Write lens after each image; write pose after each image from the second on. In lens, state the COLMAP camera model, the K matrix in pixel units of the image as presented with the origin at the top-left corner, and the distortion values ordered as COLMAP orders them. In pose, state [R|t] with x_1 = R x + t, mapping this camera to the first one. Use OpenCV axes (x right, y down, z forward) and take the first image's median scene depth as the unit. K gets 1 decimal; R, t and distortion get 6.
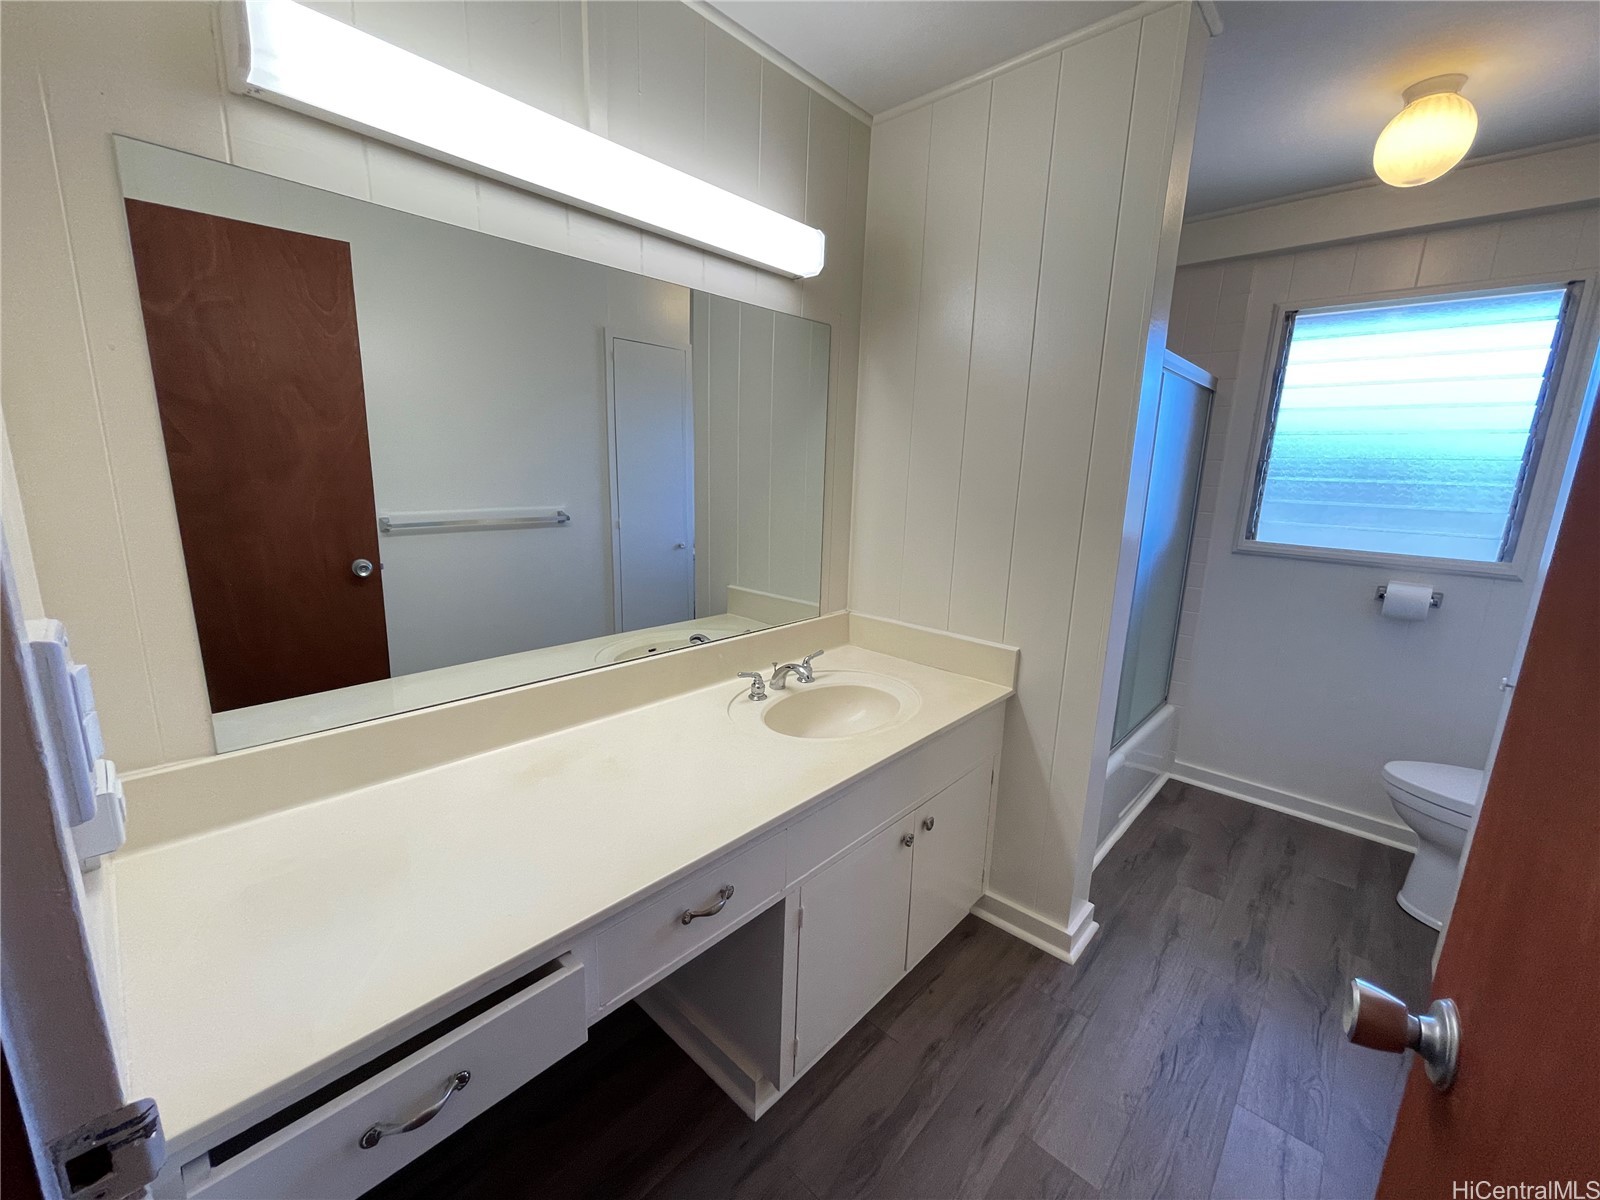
lens RADIAL K [[646.3, 0, 800.5], [0, 646.3, 602.2], [0, 0, 1]] dist [-0.000964, 0.002392]
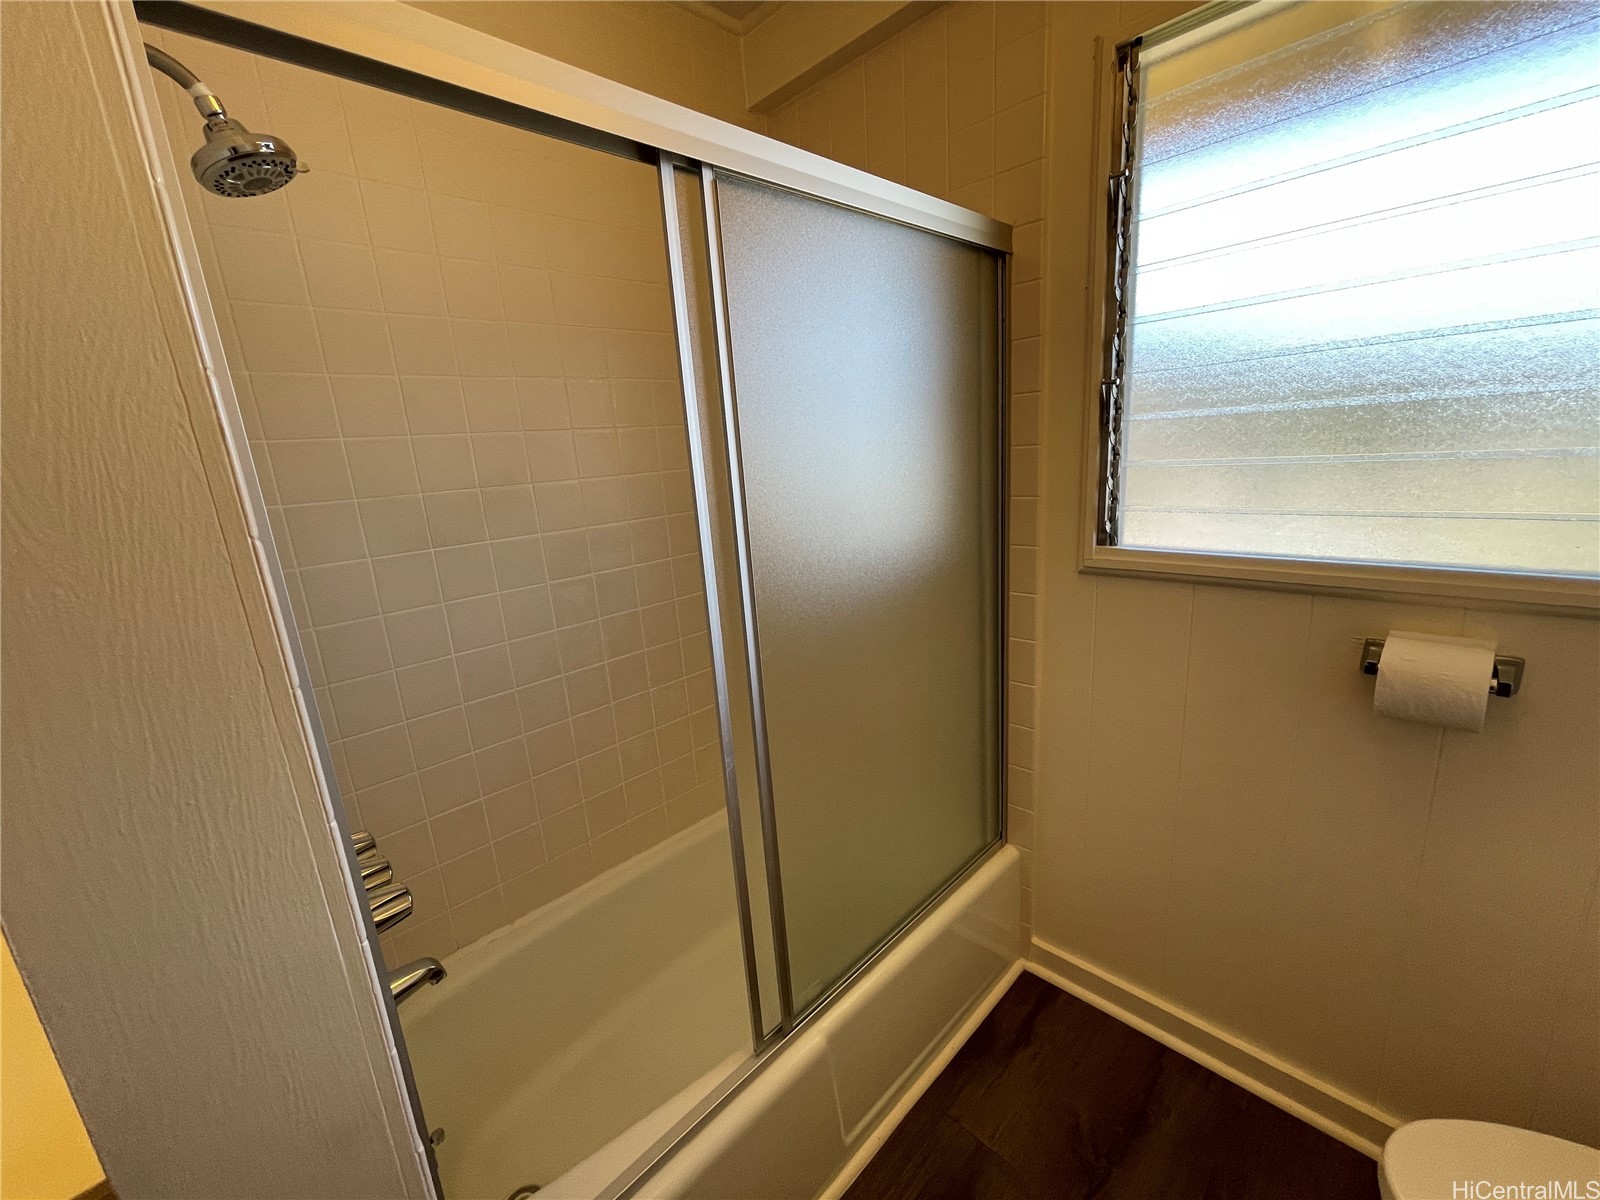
lens RADIAL K [[646.3, 0, 799.9], [0, 646.3, 602.9], [0, 0, 1]] dist [-0.000964, 0.002392]
pose [[0.994665, -0.080738, -0.064205, 0.507049], [0.082196, 0.996407, 0.020395, -0.085617], [0.062328, -0.025564, 0.997728, 0.503704]]
